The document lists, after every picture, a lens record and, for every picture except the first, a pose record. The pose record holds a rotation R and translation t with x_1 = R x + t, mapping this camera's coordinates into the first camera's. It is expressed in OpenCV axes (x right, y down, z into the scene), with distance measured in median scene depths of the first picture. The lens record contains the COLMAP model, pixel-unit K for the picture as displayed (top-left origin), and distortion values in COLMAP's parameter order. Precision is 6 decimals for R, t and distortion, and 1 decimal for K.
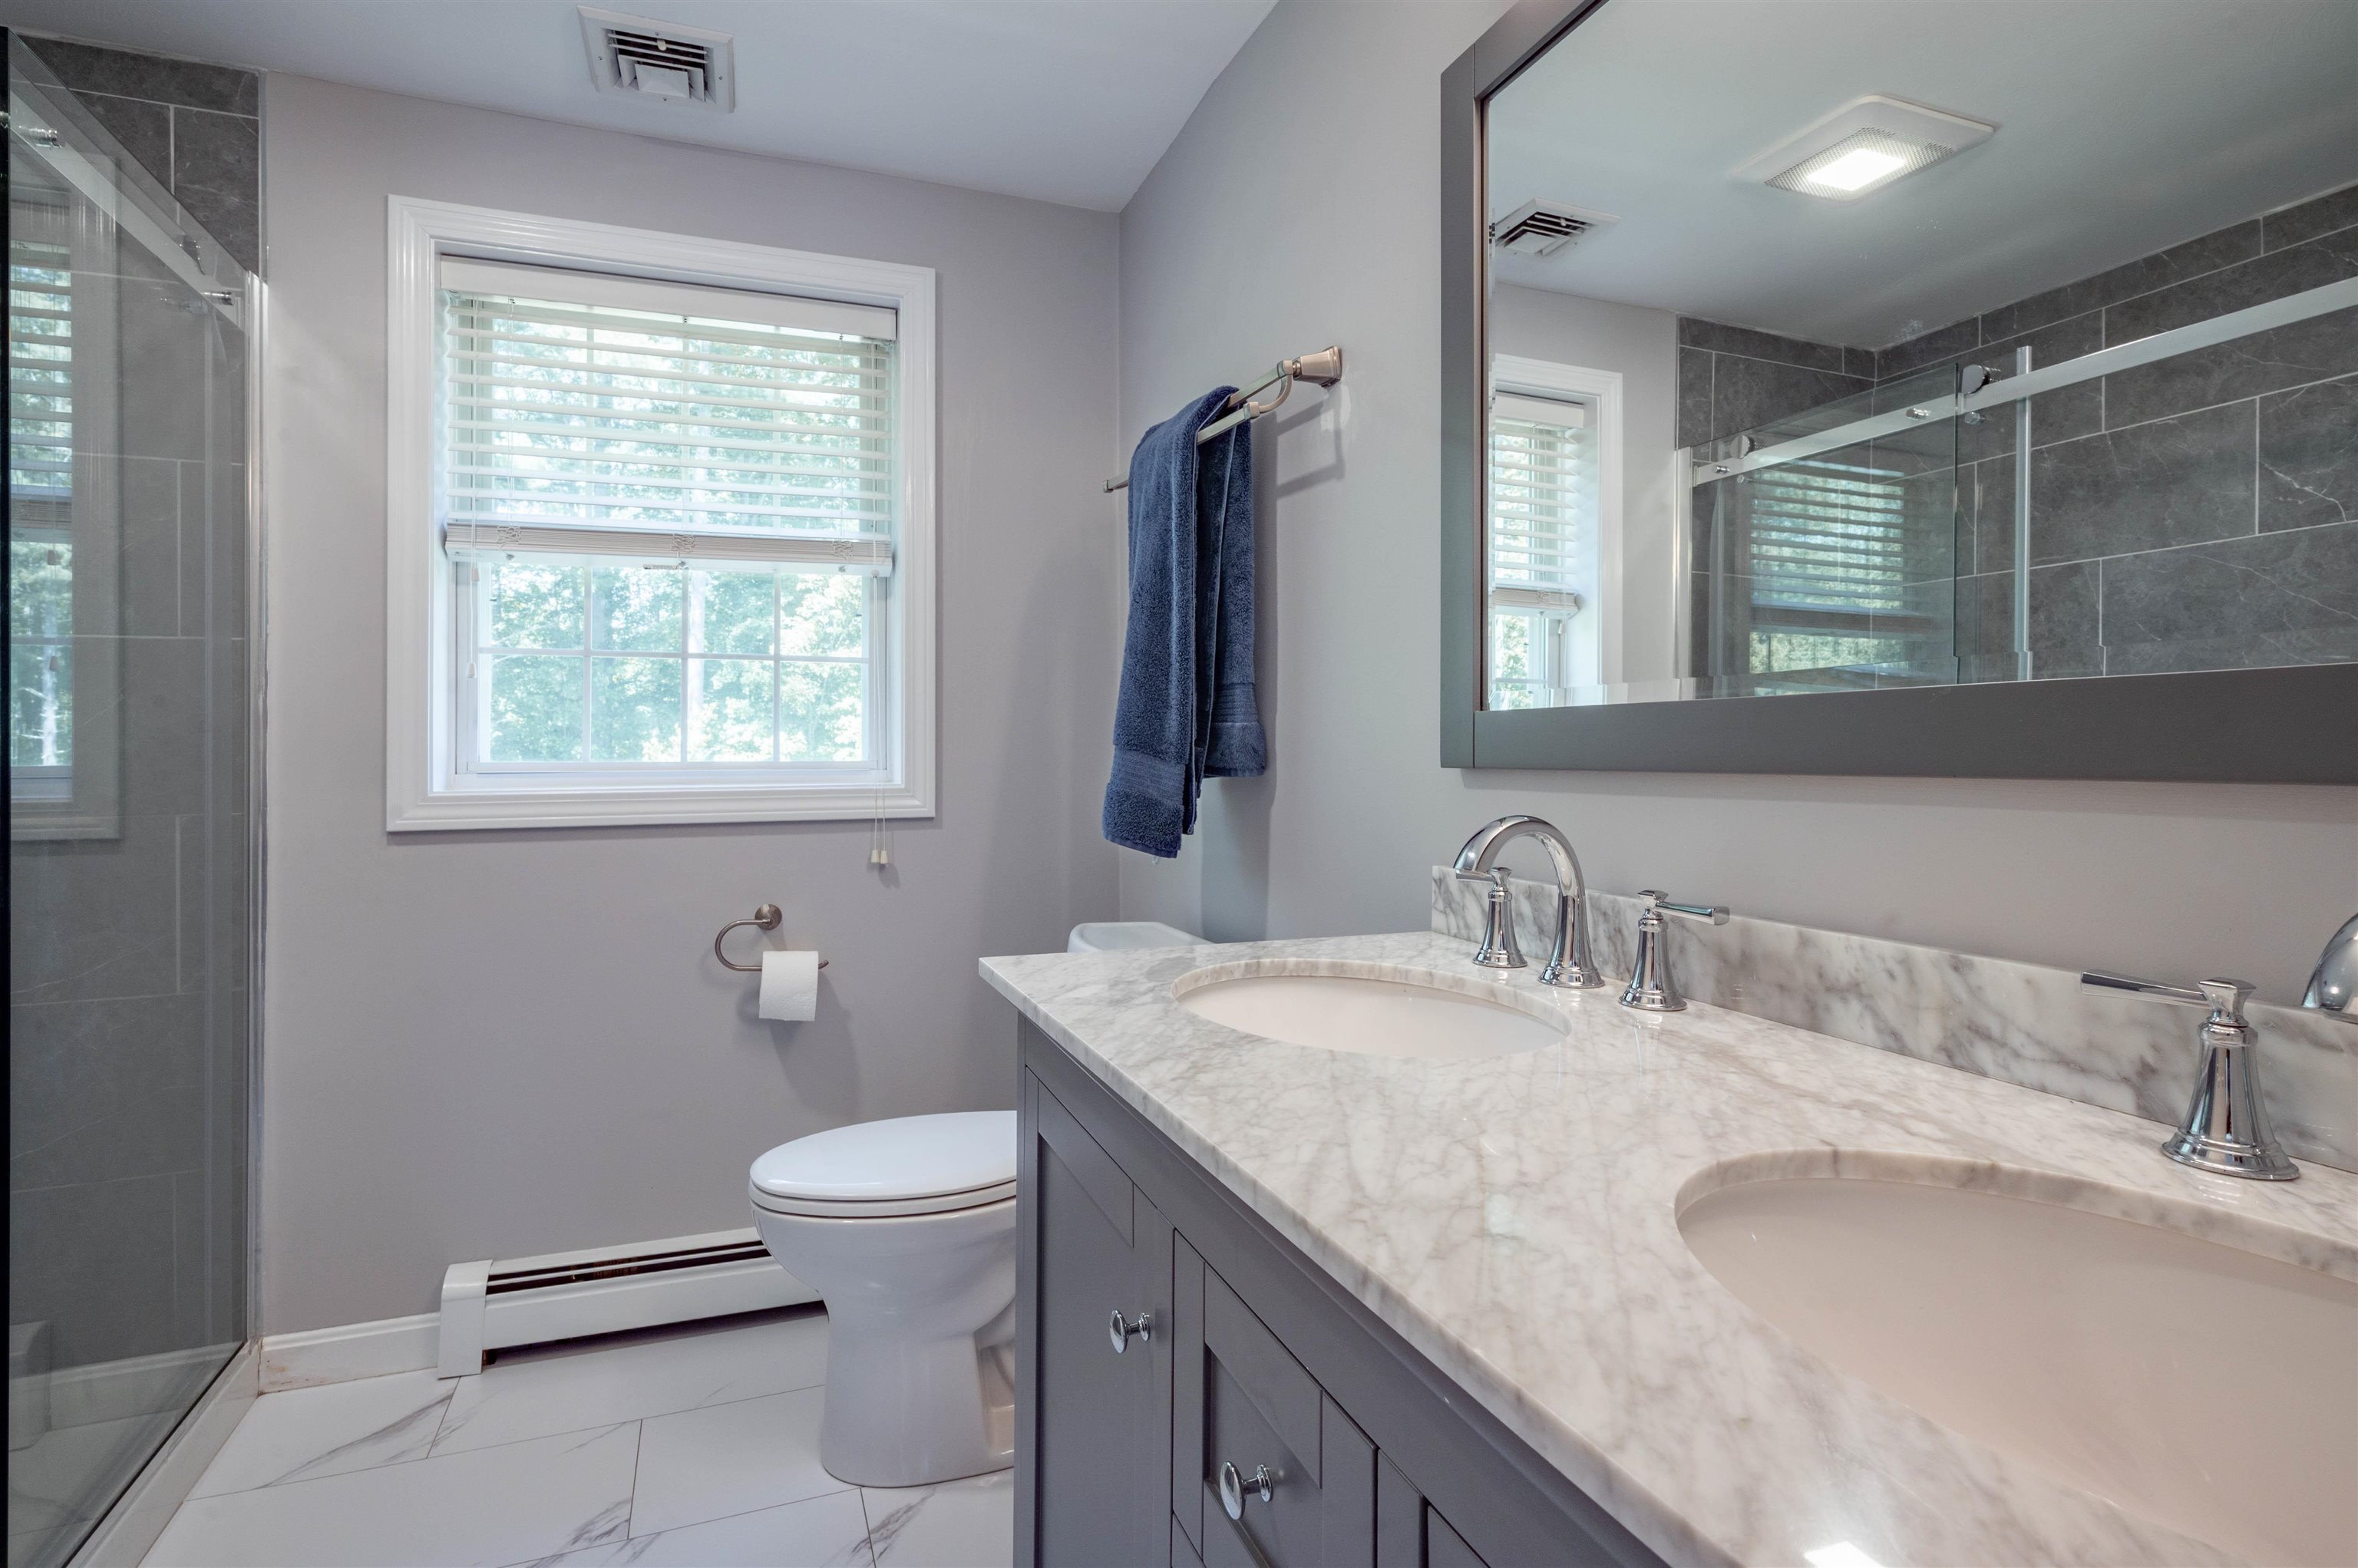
lens RADIAL K [[1182.5, 0, 1172.2], [0, 1182.5, 760.5], [0, 0, 1]] dist [0.000081, -0.000048]
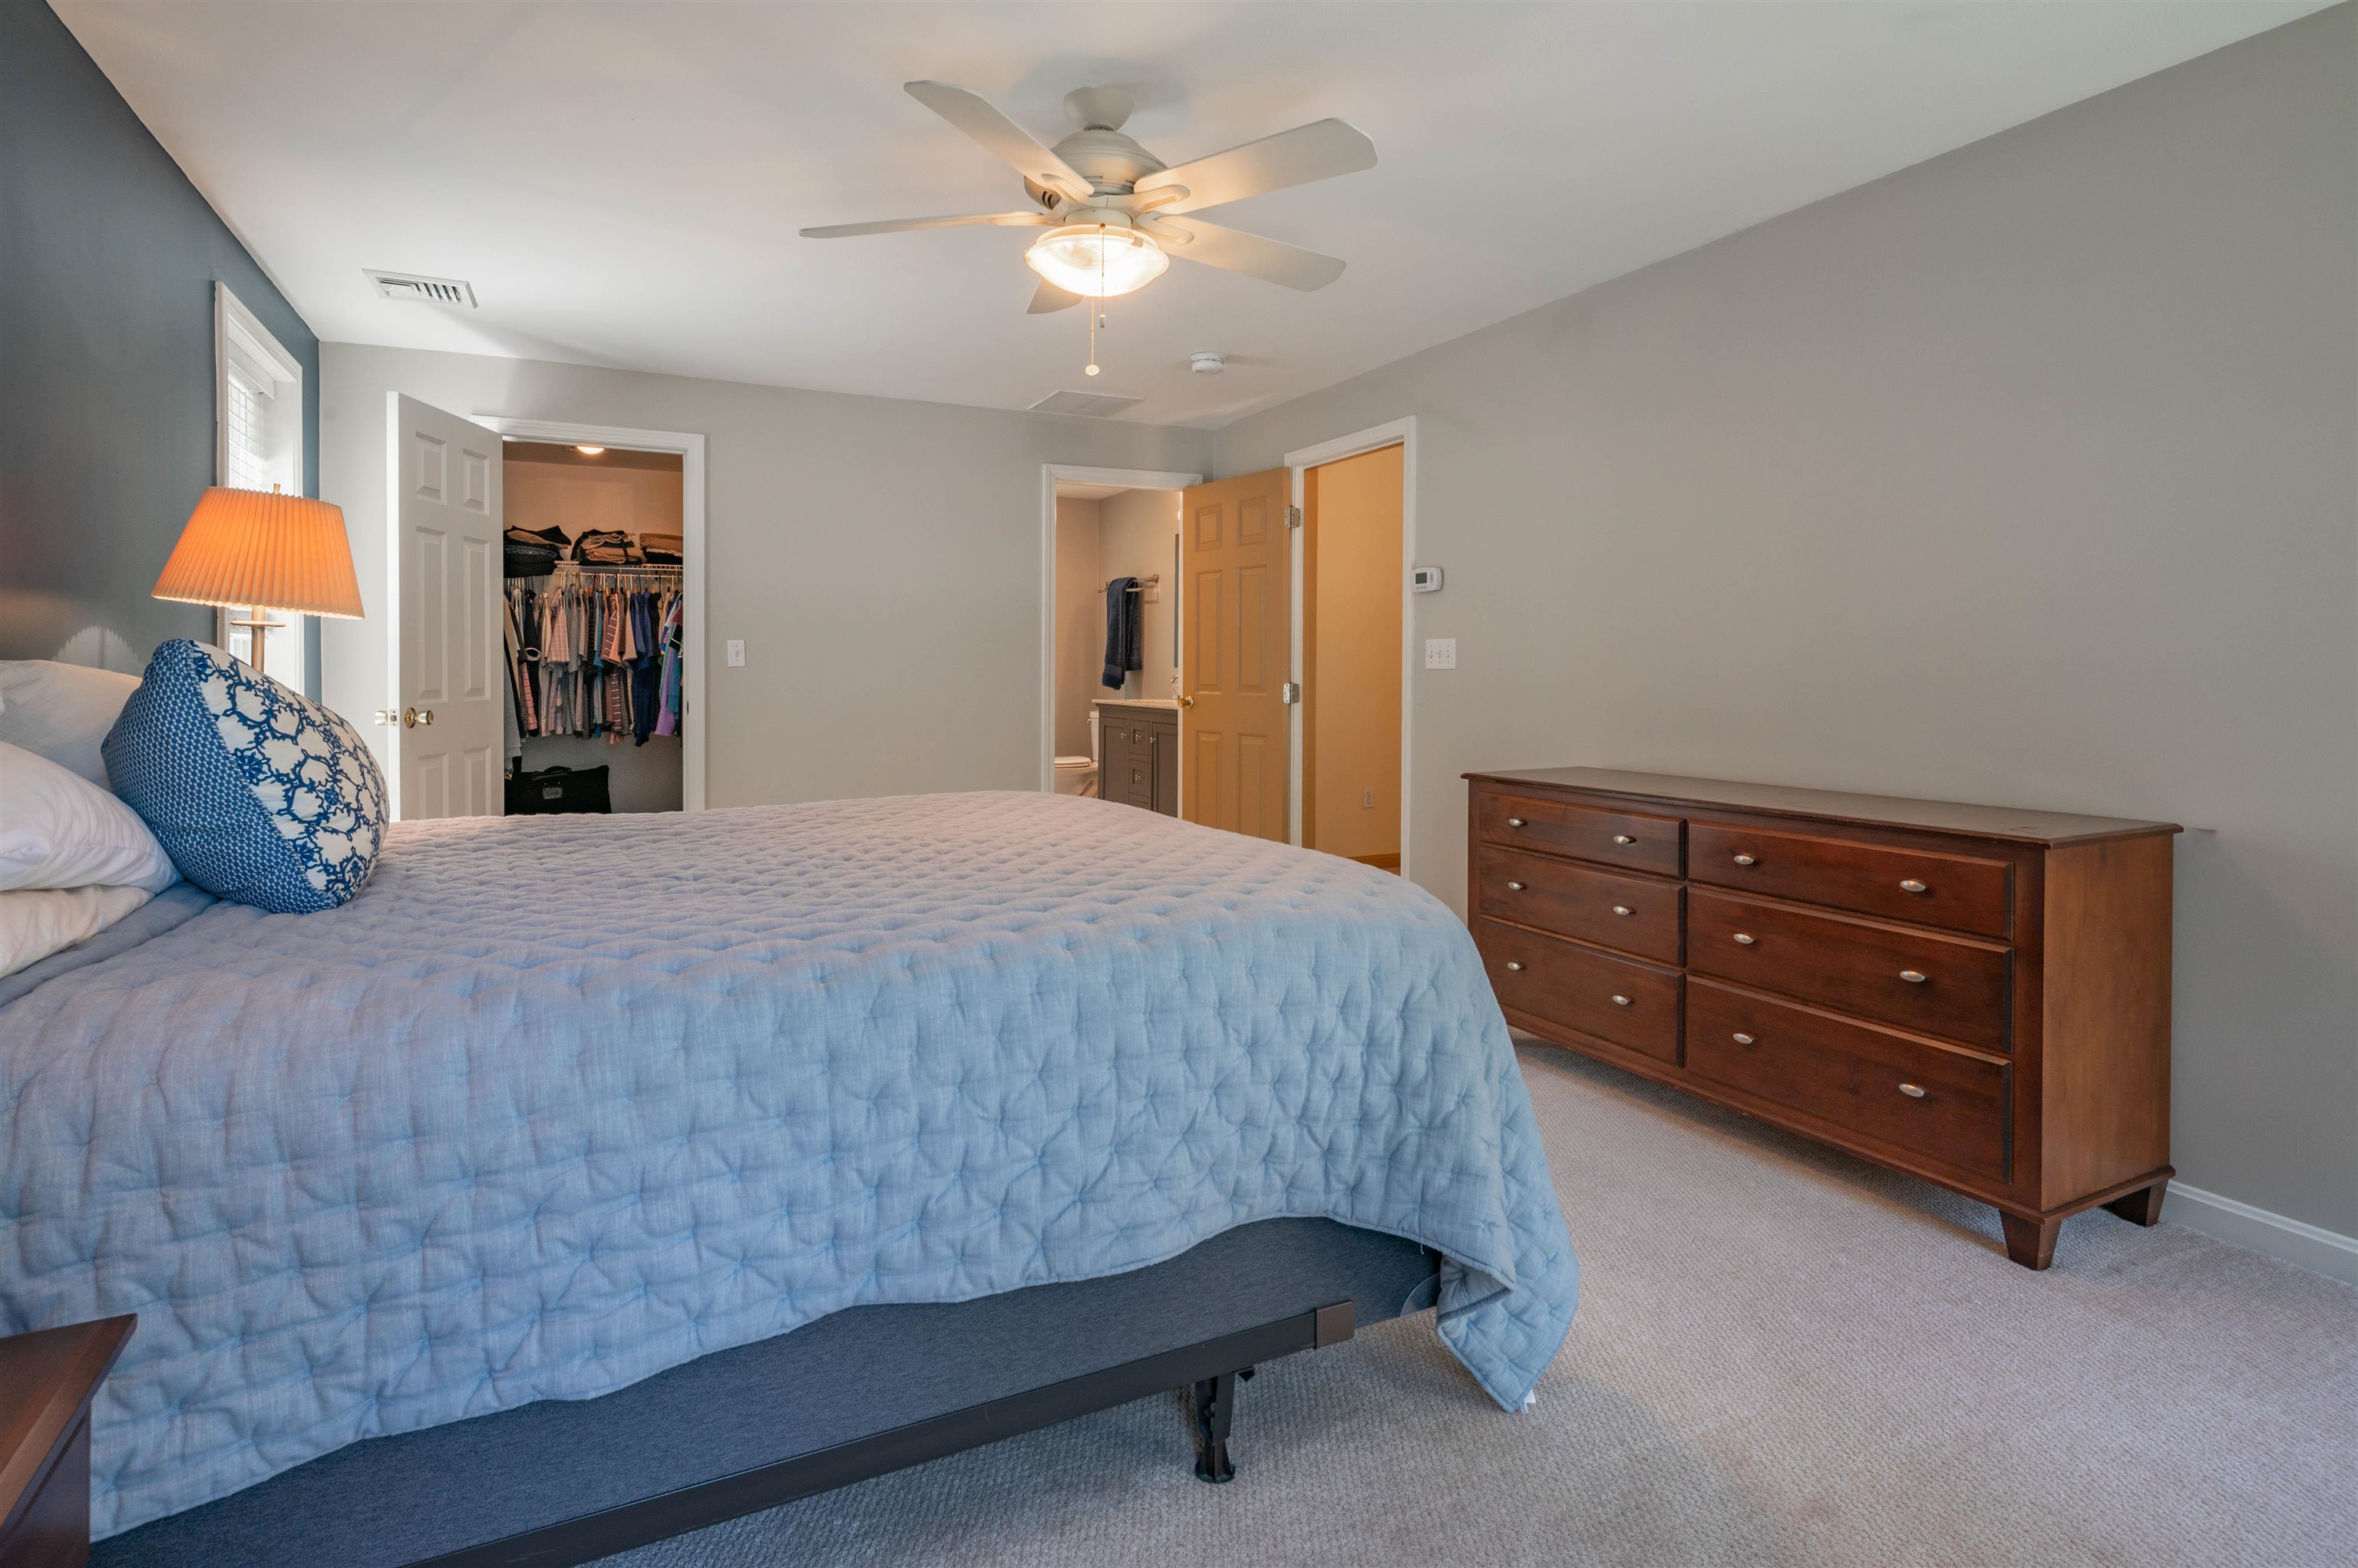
lens RADIAL K [[1165.1, 0, 1173.4], [0, 1165.1, 687.2], [0, 0, 1]] dist [-0.000748, 0.000392]
pose [[0.992431, -0.003910, 0.122739, -0.305775], [0.002753, 0.999950, 0.009598, 0.035157], [-0.122770, -0.009187, 0.992393, -3.002032]]
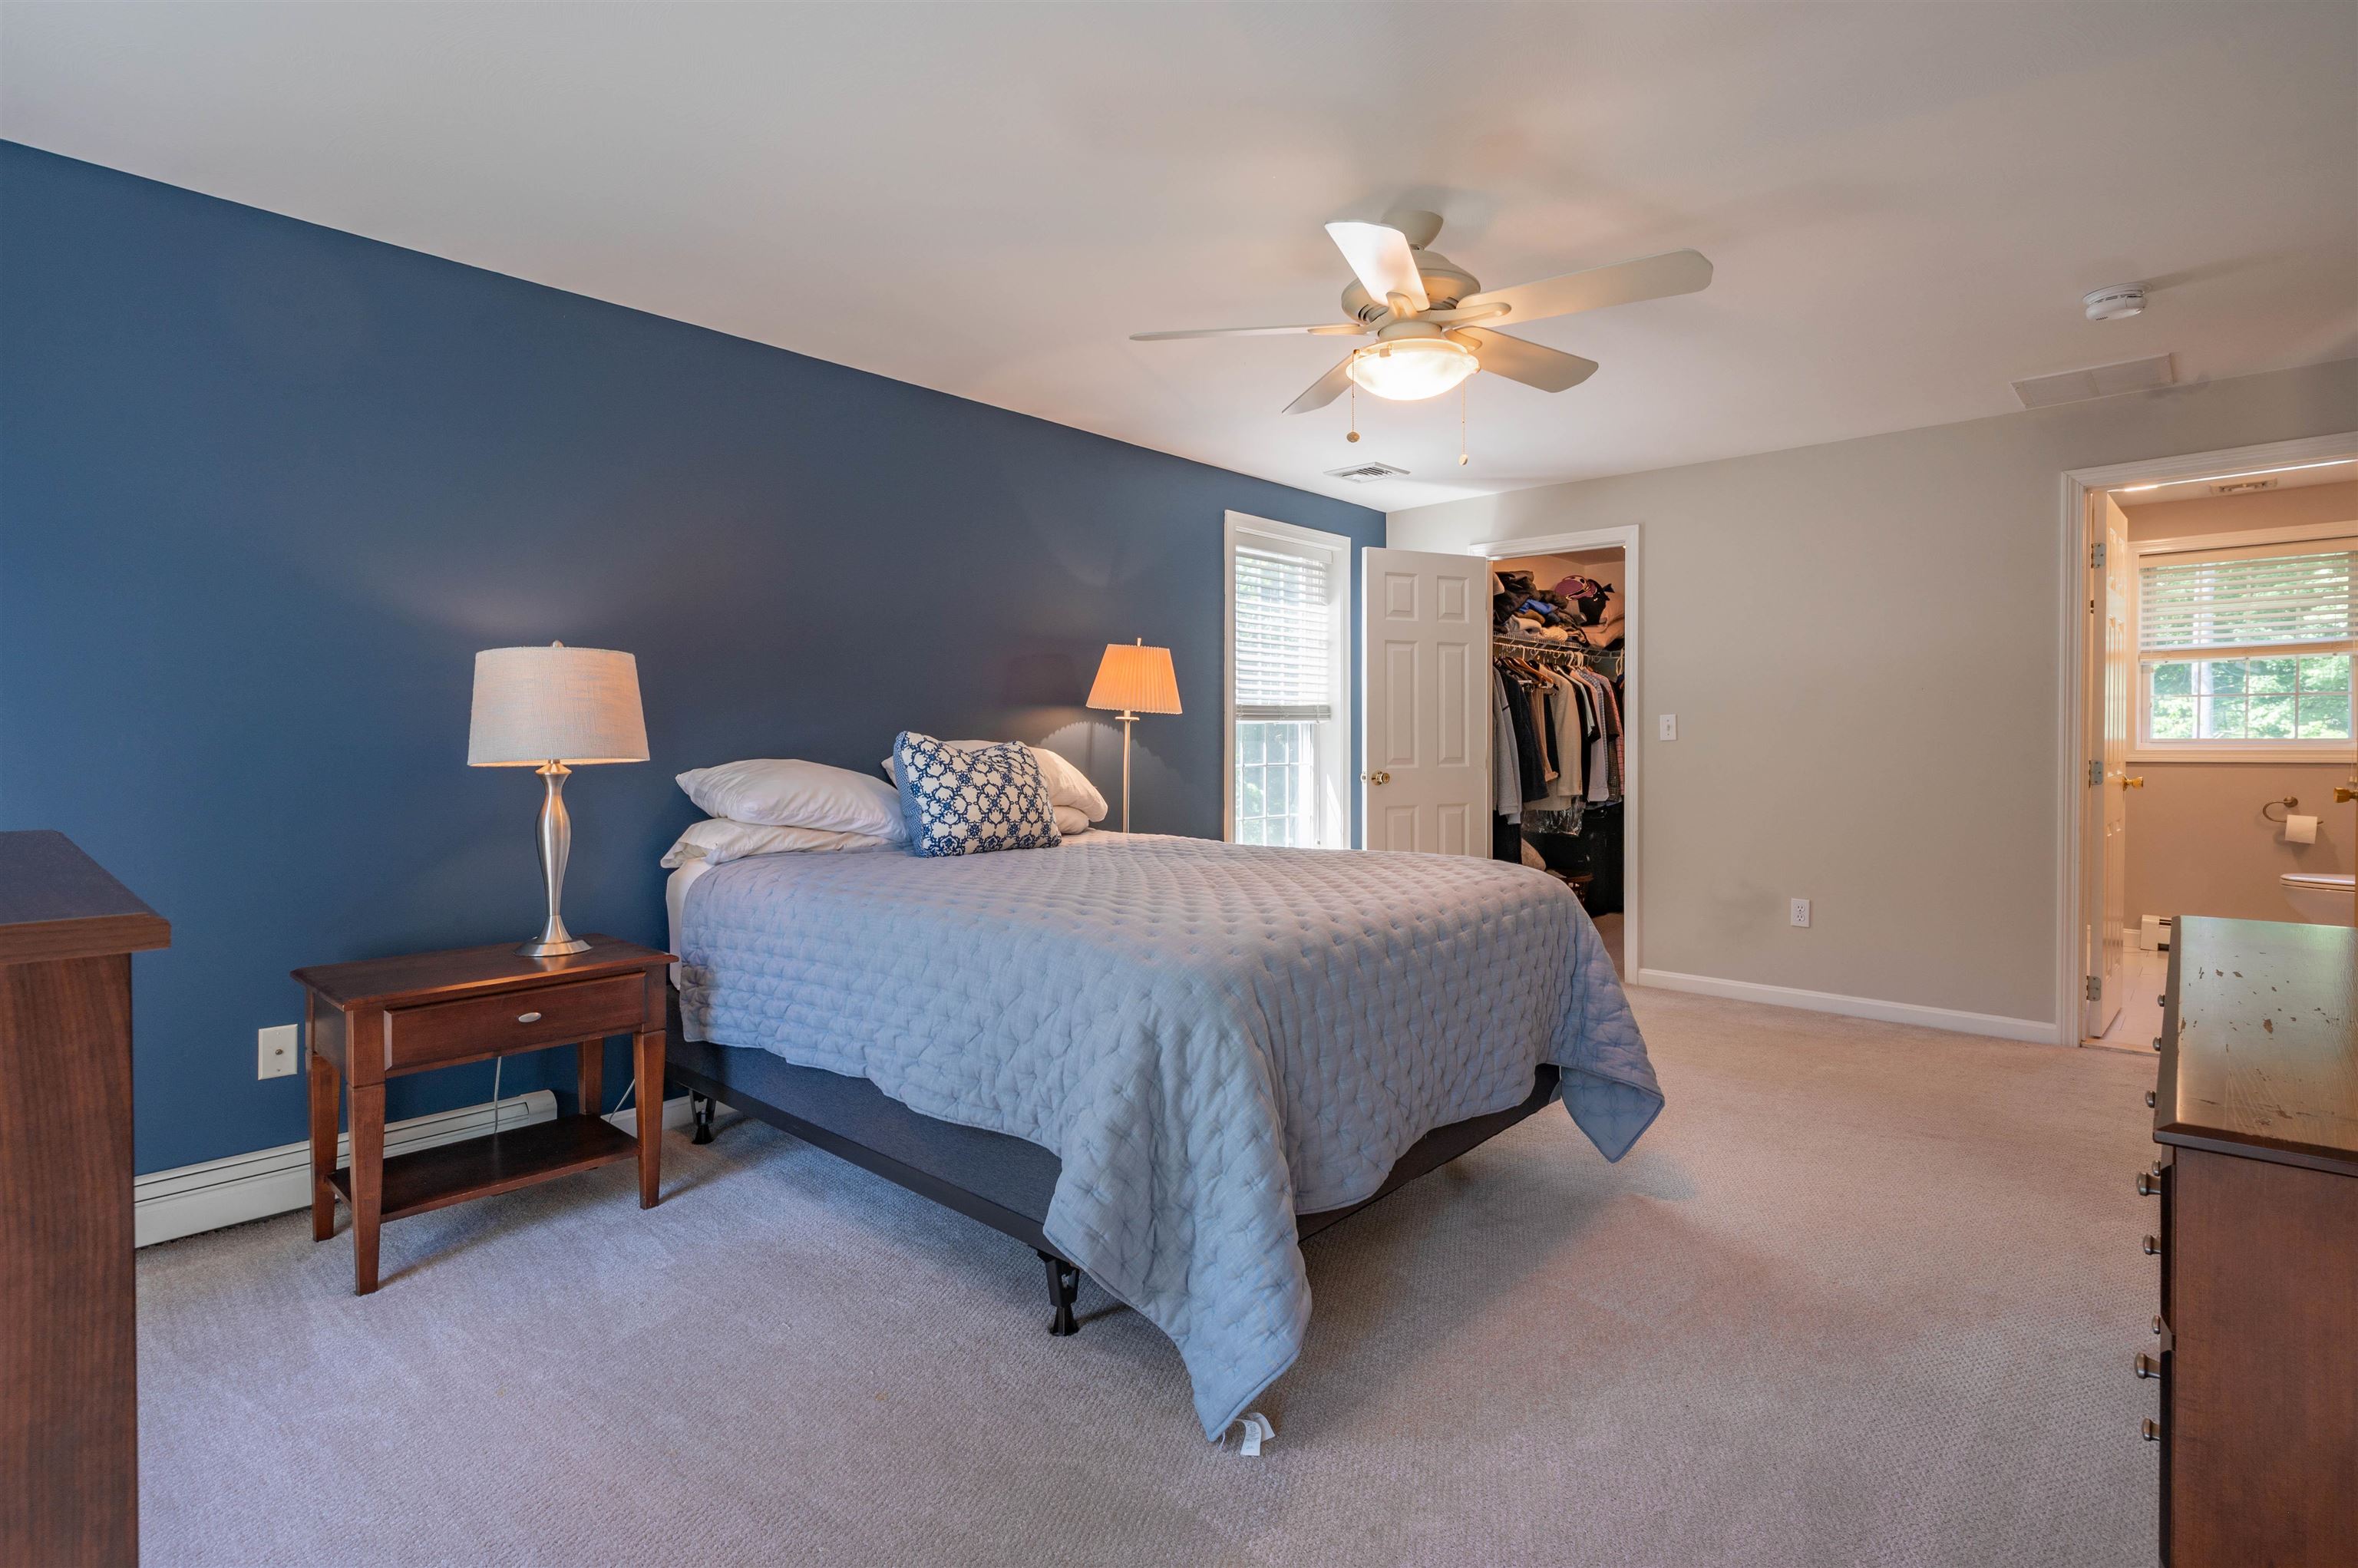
lens RADIAL K [[1182.5, 0, 1172.2], [0, 1182.5, 760.5], [0, 0, 1]] dist [0.000081, -0.000048]
pose [[0.459614, 0.011658, -0.888042, 0.918537], [-0.002913, 0.999928, 0.011619, 0.030453], [0.888114, -0.002753, 0.459615, -2.610542]]
